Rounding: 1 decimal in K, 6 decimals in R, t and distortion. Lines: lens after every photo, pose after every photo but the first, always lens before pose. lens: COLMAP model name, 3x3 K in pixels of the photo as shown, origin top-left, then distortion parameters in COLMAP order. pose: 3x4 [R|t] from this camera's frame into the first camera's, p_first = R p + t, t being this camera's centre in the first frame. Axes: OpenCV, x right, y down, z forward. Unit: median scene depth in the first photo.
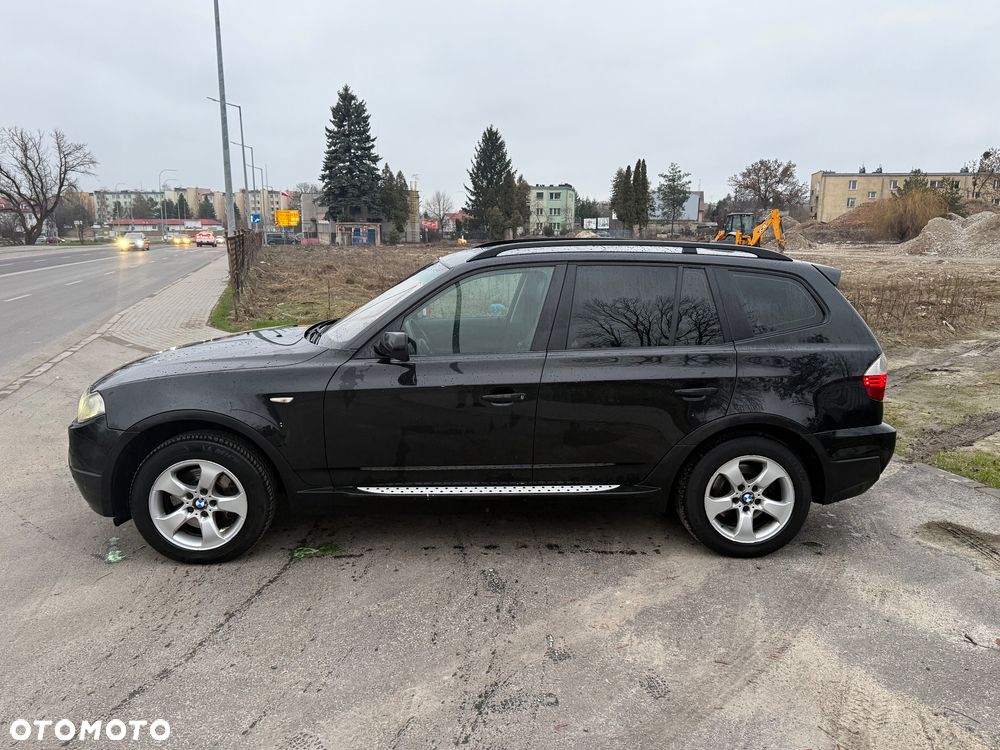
lens RADIAL K [[754.8, 0, 506.1], [0, 754.8, 376.6], [0, 0, 1]] dist [0.111111, -0.174483]
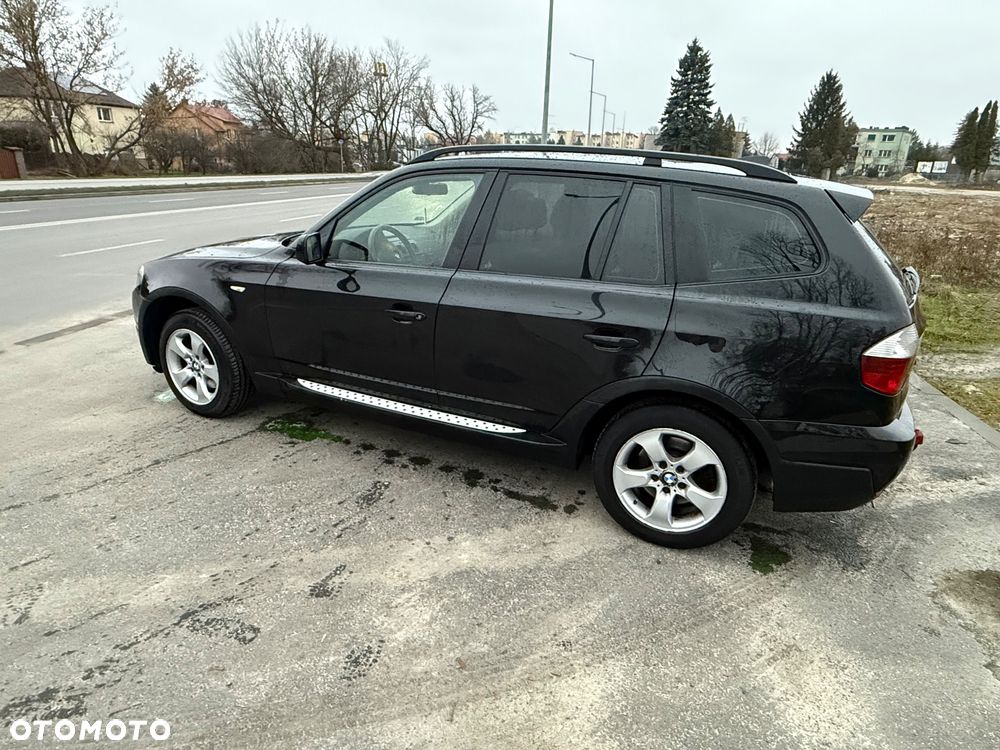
lens RADIAL K [[593.9, 0, 499.6], [0, 593.9, 372.6], [0, 0, 1]] dist [-0.000889, -0.000966]
pose [[0.883391, 0.181088, -0.432236, 0.406750], [-0.116779, 0.978292, 0.171191, -0.039422], [0.453854, -0.100753, 0.885362, 0.361847]]
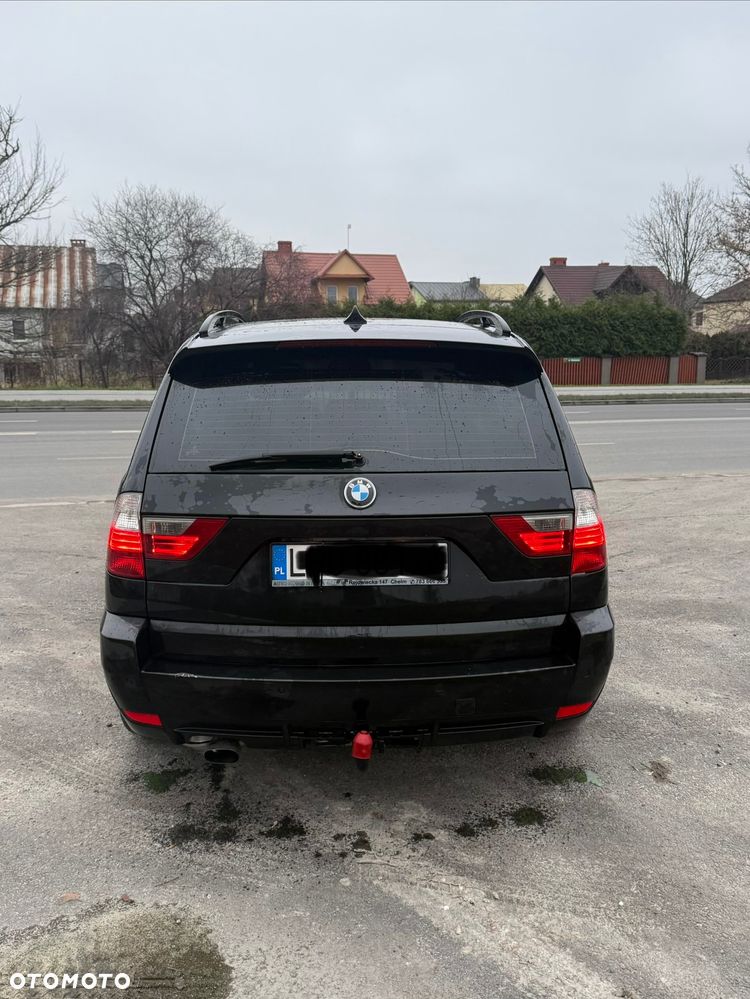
lens RADIAL K [[826.4, 0, 375.0], [0, 826.4, 499.5], [0, 0, 1]] dist [0.124784, -0.260168]
pose [[-0.031672, 0.169585, -0.985006, 1.123718], [-0.186321, 0.967224, 0.172515, -0.177963], [0.981978, 0.188992, 0.000963, 1.262895]]
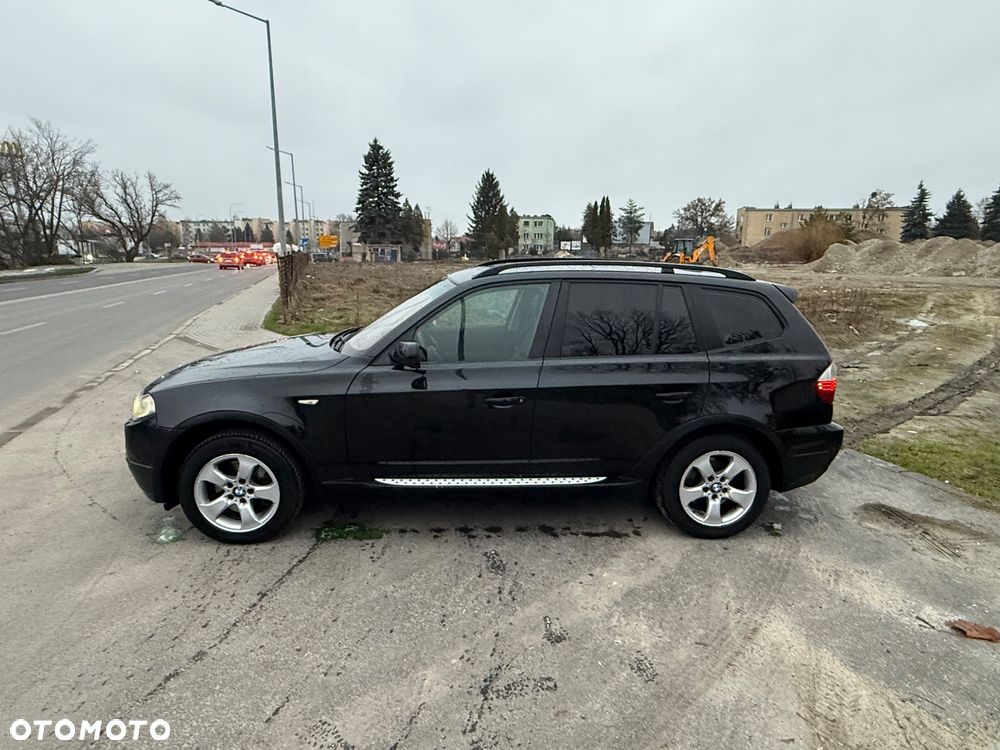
lens RADIAL K [[593.9, 0, 499.6], [0, 593.9, 372.6], [0, 0, 1]] dist [-0.000889, -0.000966]
pose [[0.999993, 0.003616, 0.000536, -0.010671], [-0.003622, 0.999925, 0.011692, -0.022681], [-0.000494, -0.011694, 0.999931, 0.107804]]
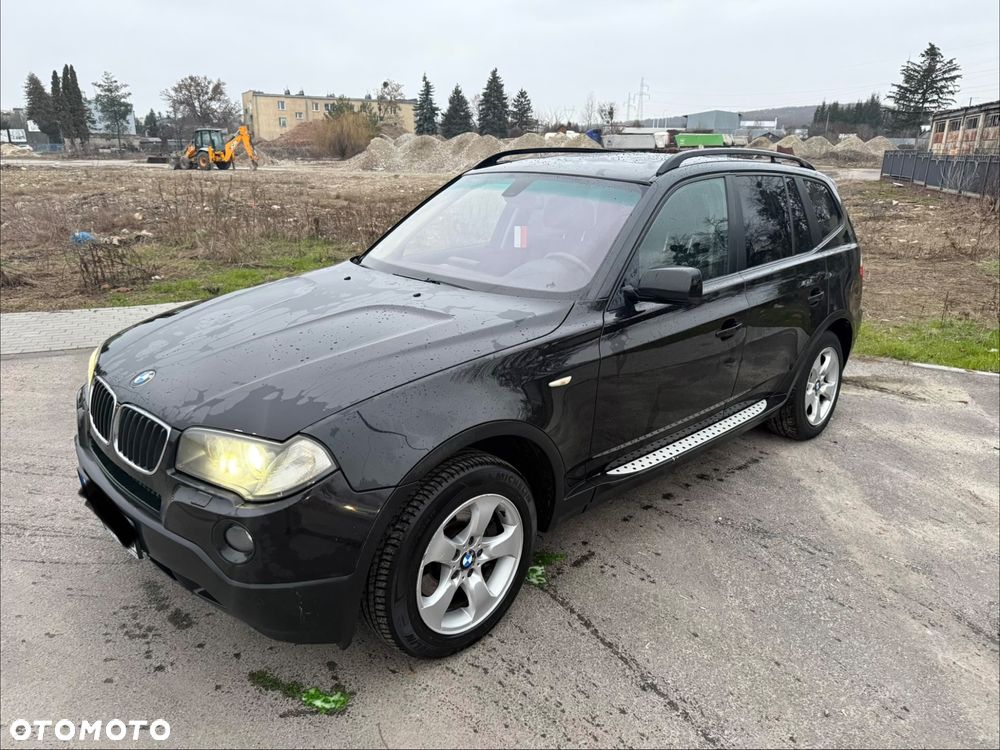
lens RADIAL K [[699.2, 0, 500.0], [0, 699.2, 375.0], [0, 0, 1]] dist [0.002386, -0.005293]
pose [[0.762584, -0.191588, 0.617868, -0.675582], [0.112469, 0.979856, 0.165021, -0.080958], [-0.637038, -0.056351, 0.768770, 0.497748]]
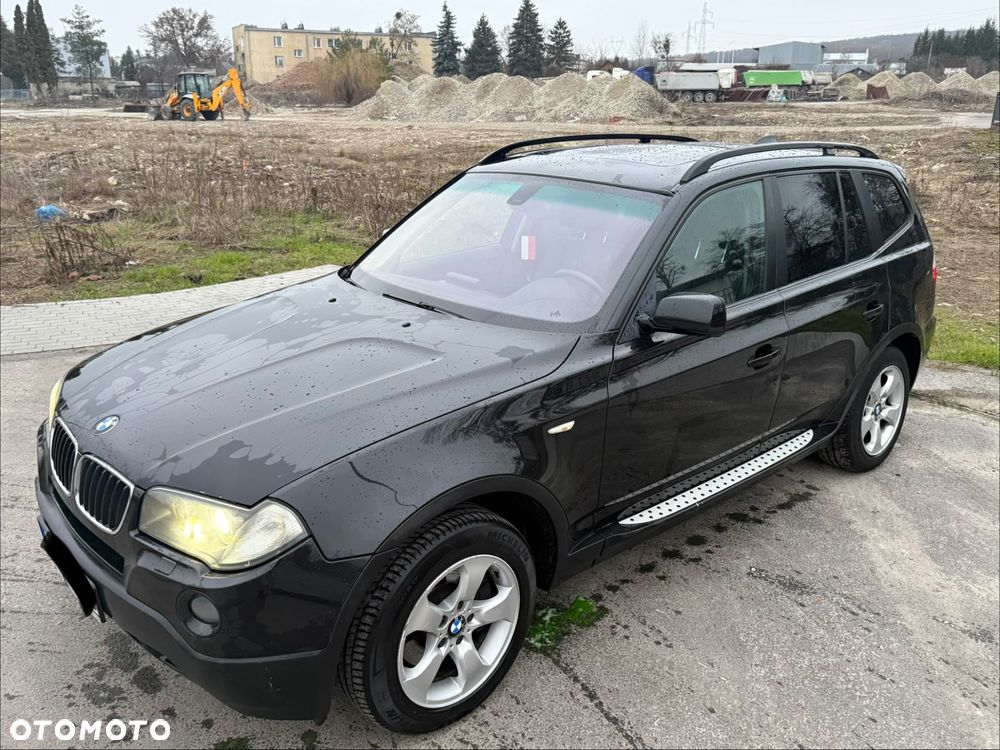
lens RADIAL K [[822.5, 0, 498.3], [0, 822.5, 373.2], [0, 0, 1]] dist [0.003336, -0.001610]
pose [[0.788418, -0.199256, 0.581975, -0.665786], [0.115342, 0.977190, 0.178312, -0.130395], [-0.604230, -0.073458, 0.793417, 0.455264]]
